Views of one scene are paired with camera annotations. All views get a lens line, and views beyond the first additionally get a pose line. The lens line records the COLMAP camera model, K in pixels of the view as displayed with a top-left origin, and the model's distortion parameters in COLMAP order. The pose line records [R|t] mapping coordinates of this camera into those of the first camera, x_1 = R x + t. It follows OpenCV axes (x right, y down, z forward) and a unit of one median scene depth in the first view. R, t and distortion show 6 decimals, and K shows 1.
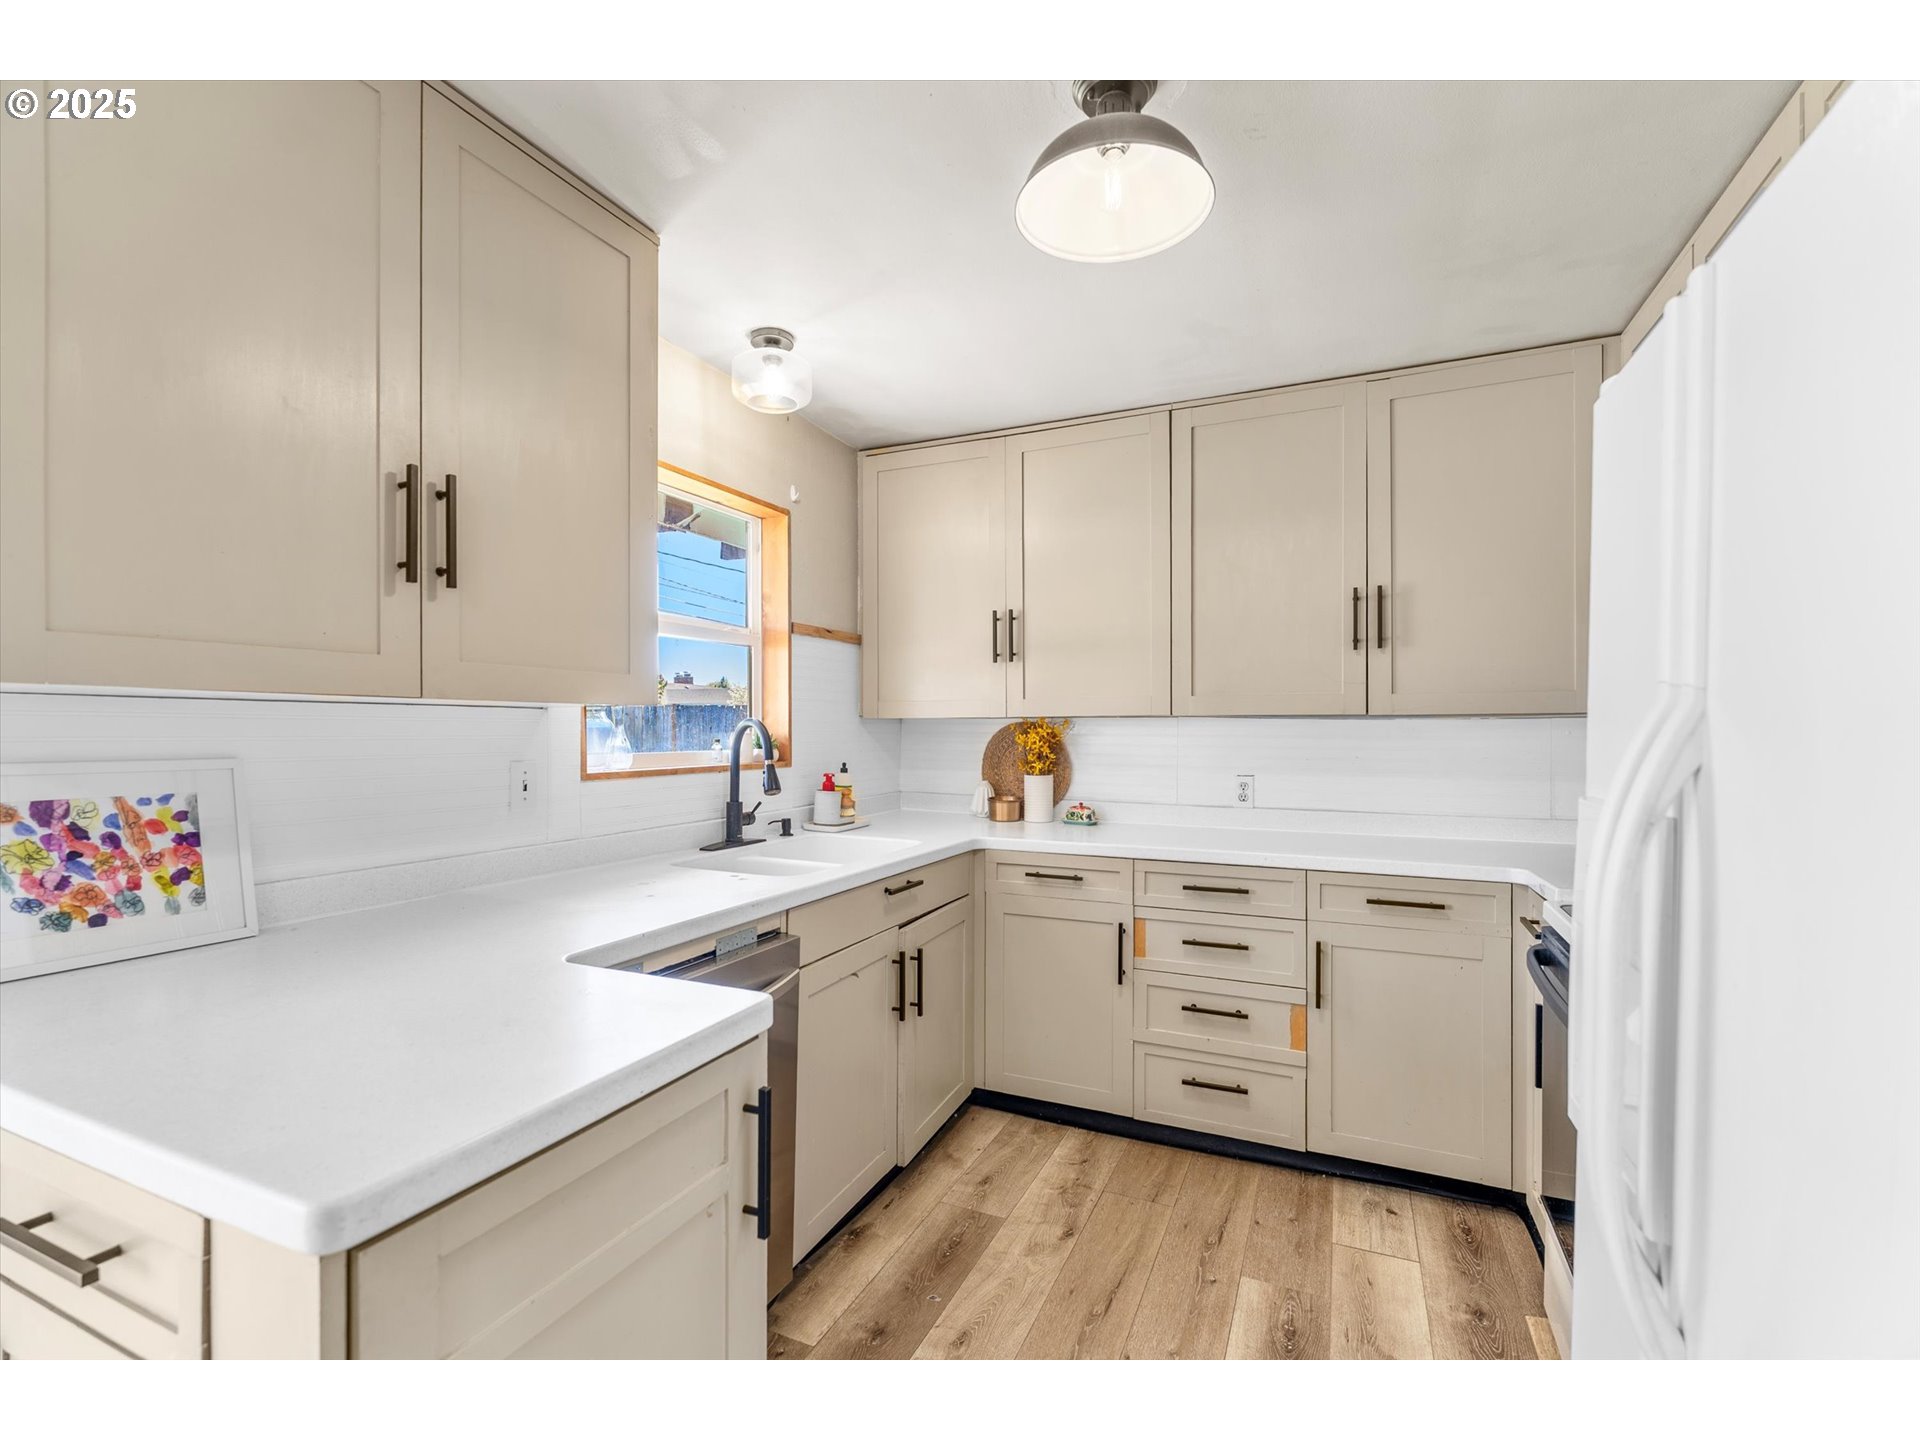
lens RADIAL K [[857.0, 0, 956.2], [0, 857.0, 730.7], [0, 0, 1]] dist [-0.001638, 0.000091]
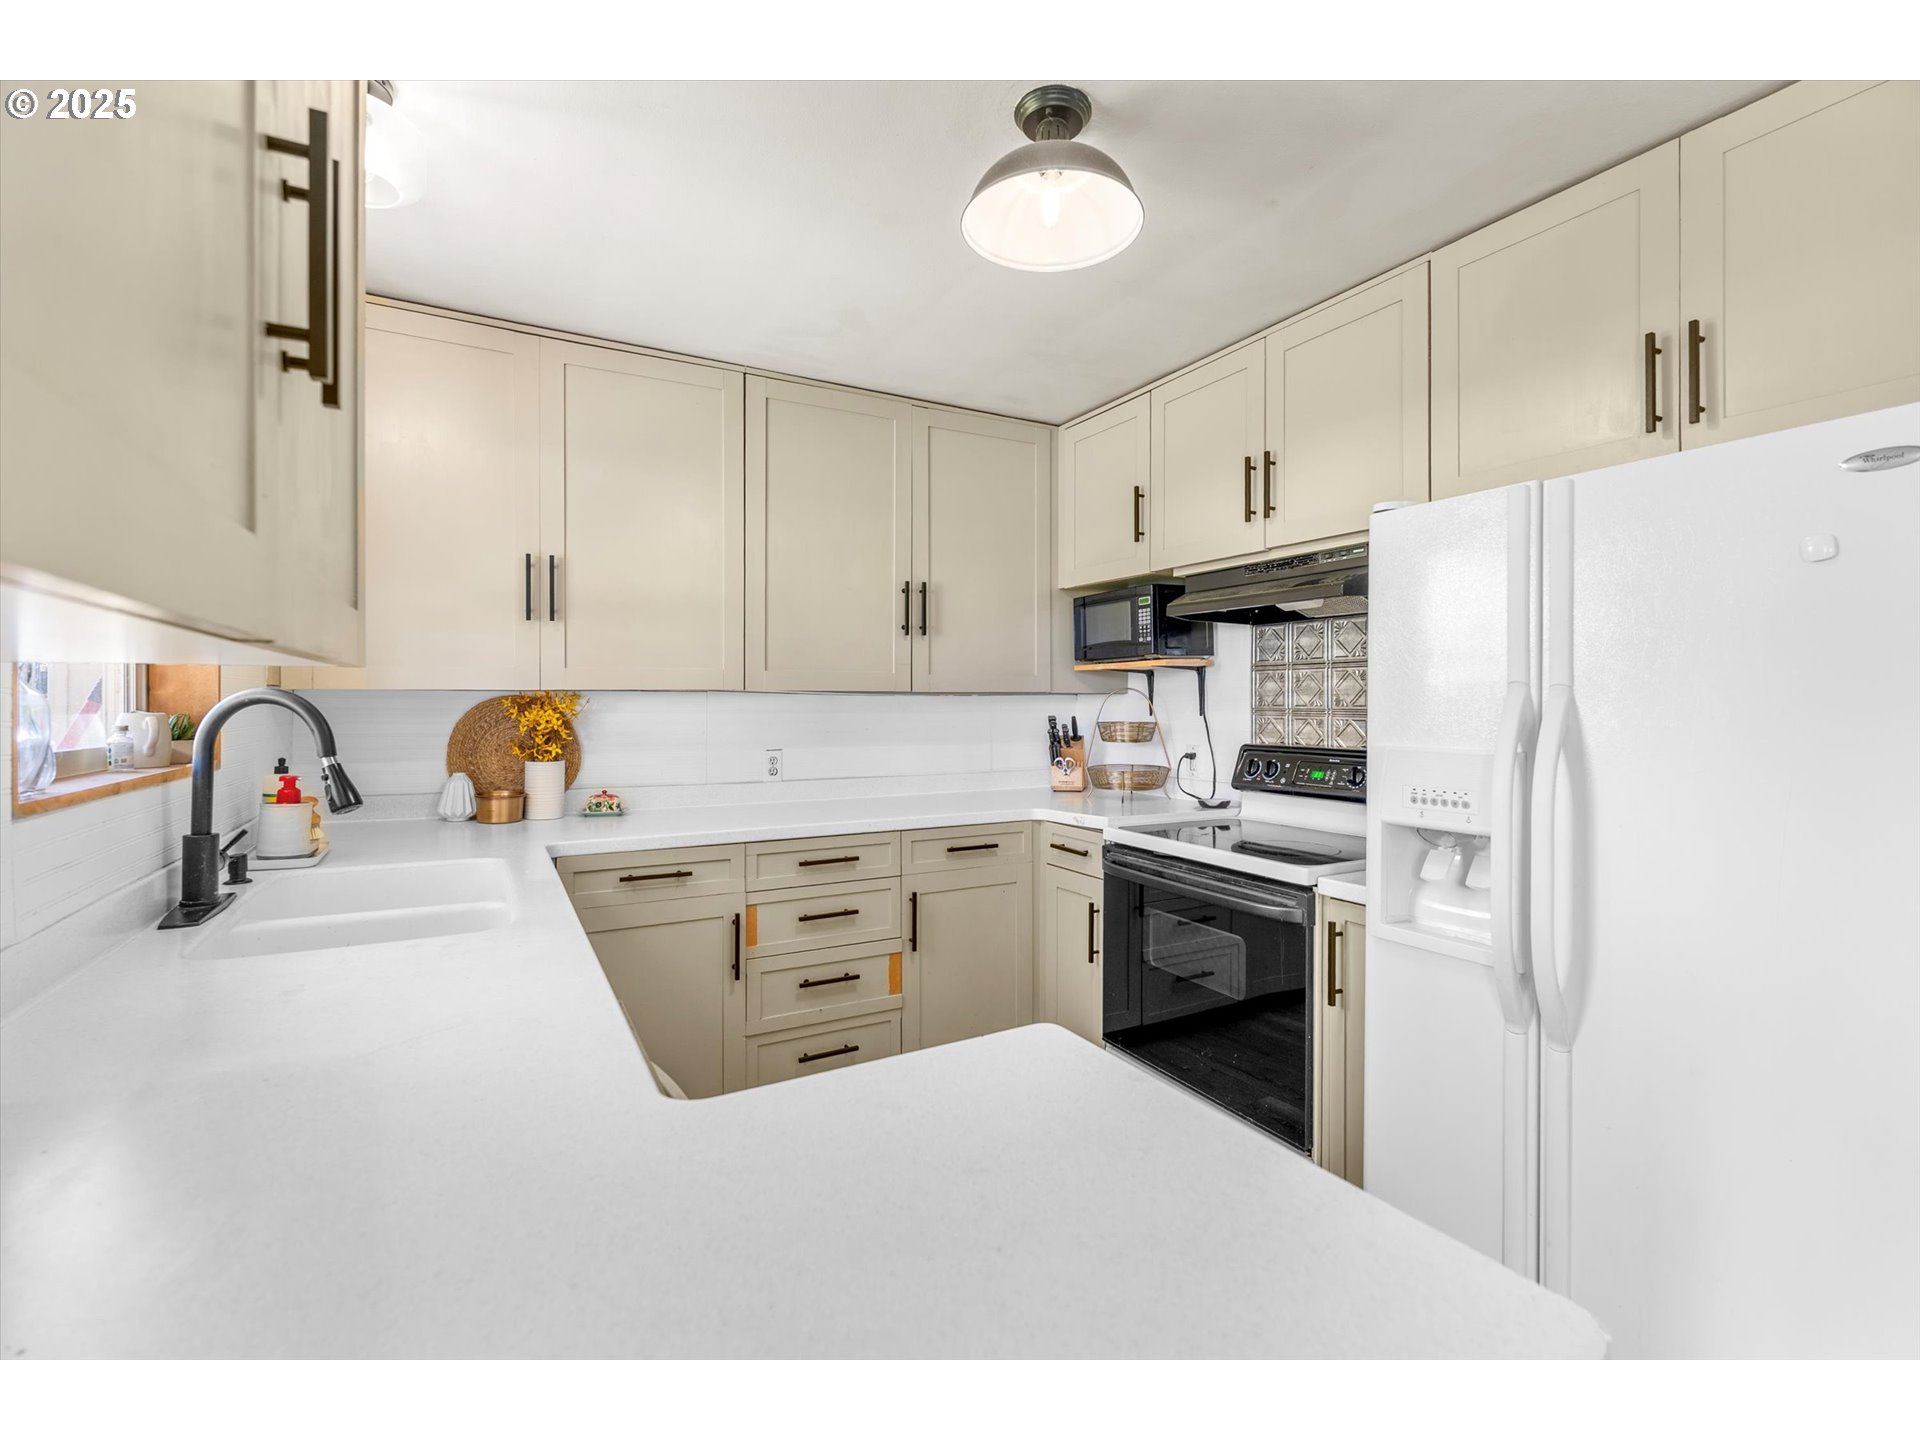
lens RADIAL K [[861.1, 0, 964.0], [0, 861.1, 704.6], [0, 0, 1]] dist [-0.002692, 0.000247]
pose [[0.591403, -0.002699, 0.806371, -0.421350], [0.001625, 0.999996, 0.002155, -0.003773], [-0.806374, 0.000036, 0.591405, 0.254173]]
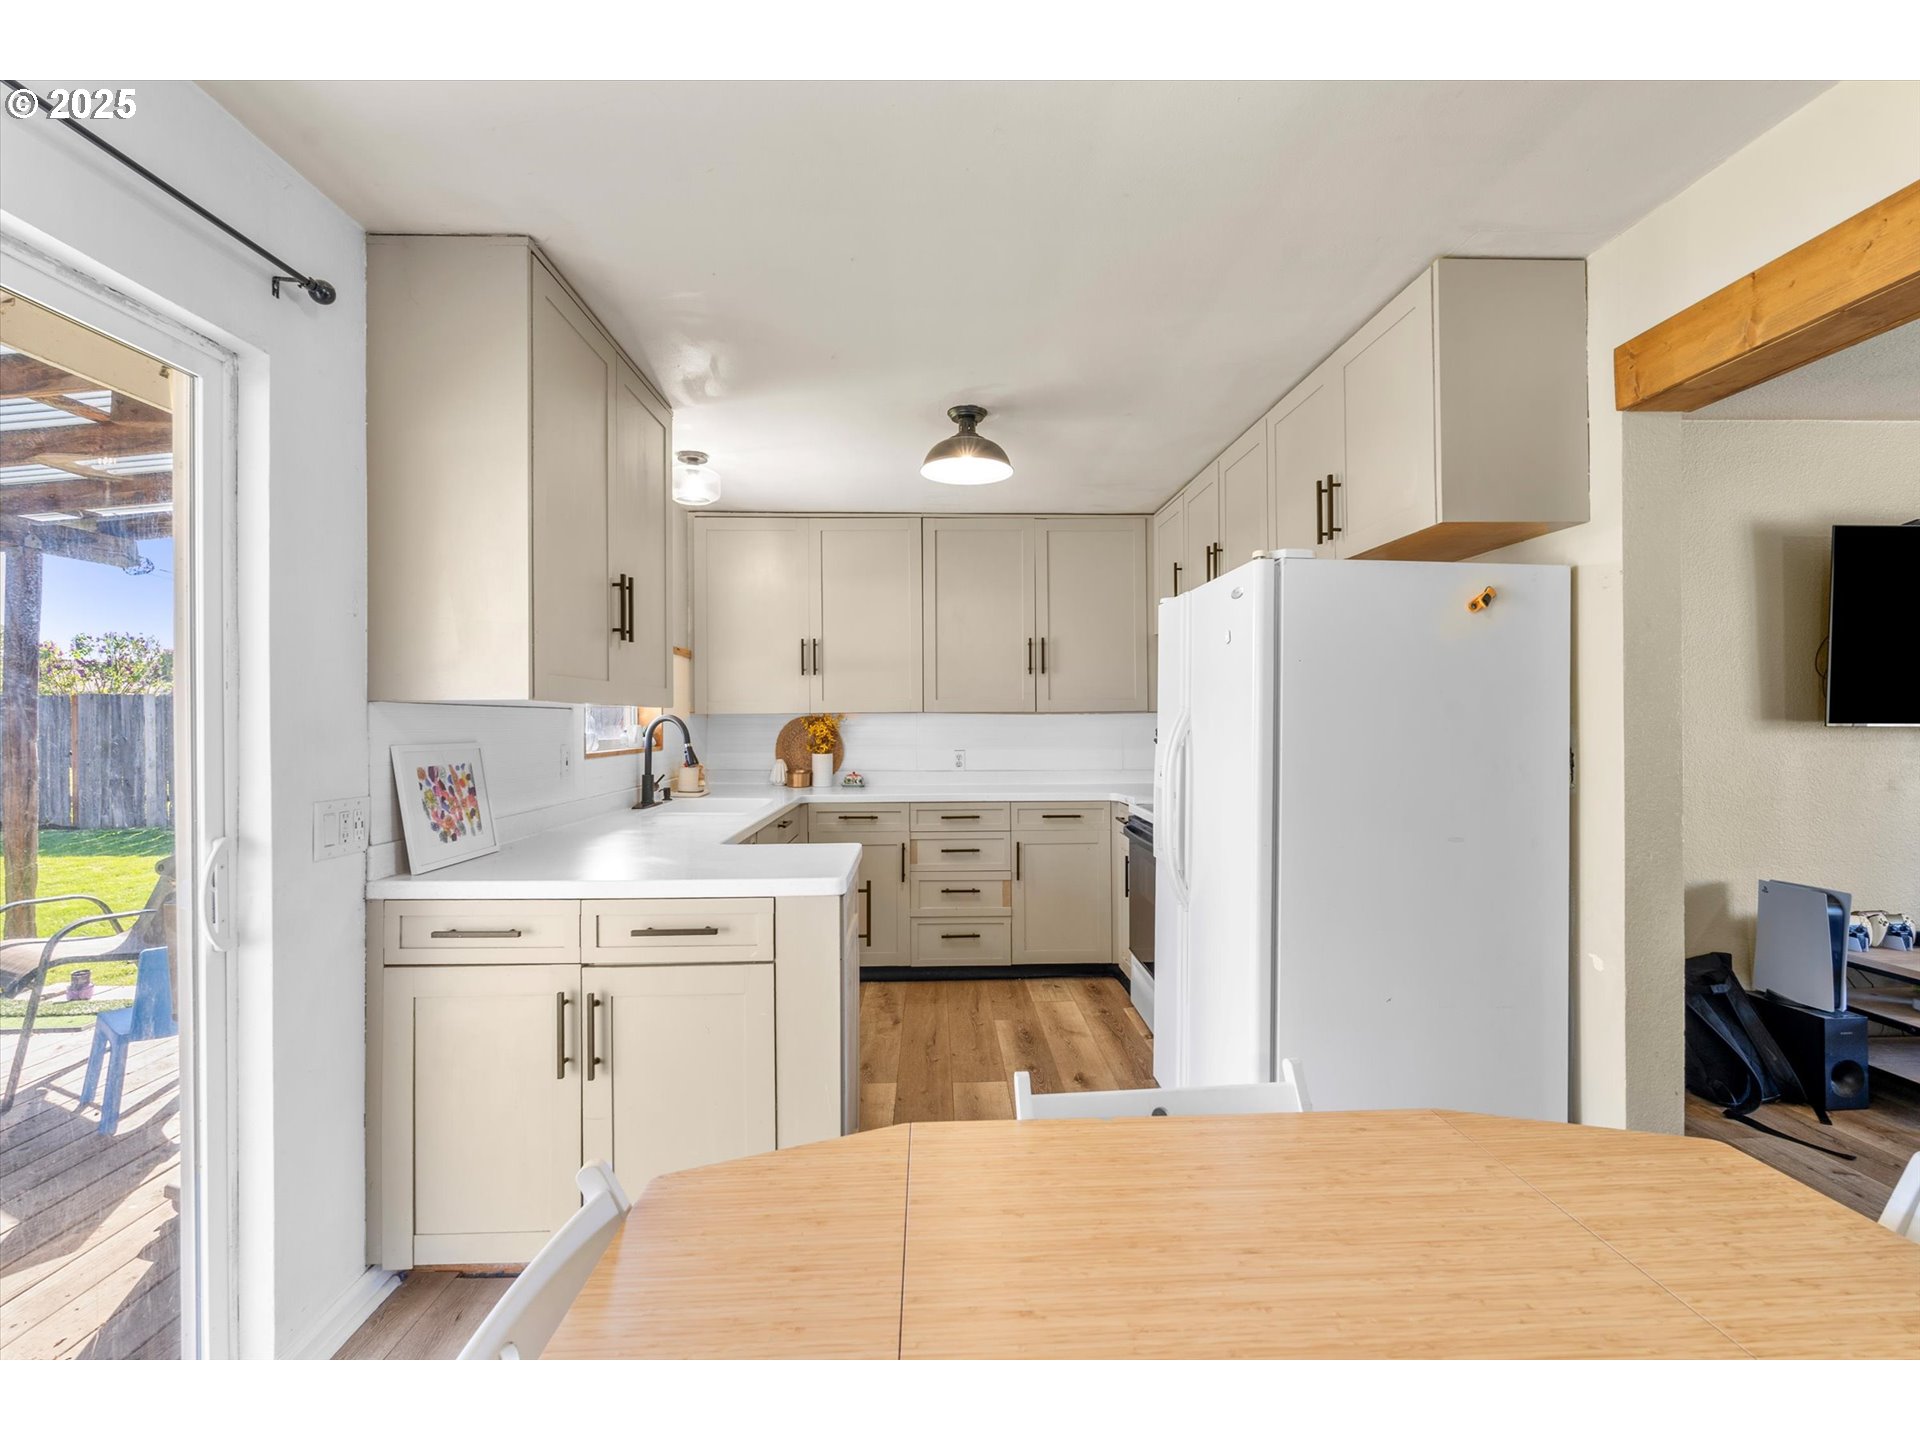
lens RADIAL K [[854.1, 0, 958.4], [0, 854.1, 715.6], [0, 0, 1]] dist [-0.003780, -0.000055]
pose [[0.896413, -0.003027, 0.443209, -0.423367], [0.006762, 0.999954, -0.006846, -0.000232], [-0.443168, 0.009133, 0.896392, -0.472659]]
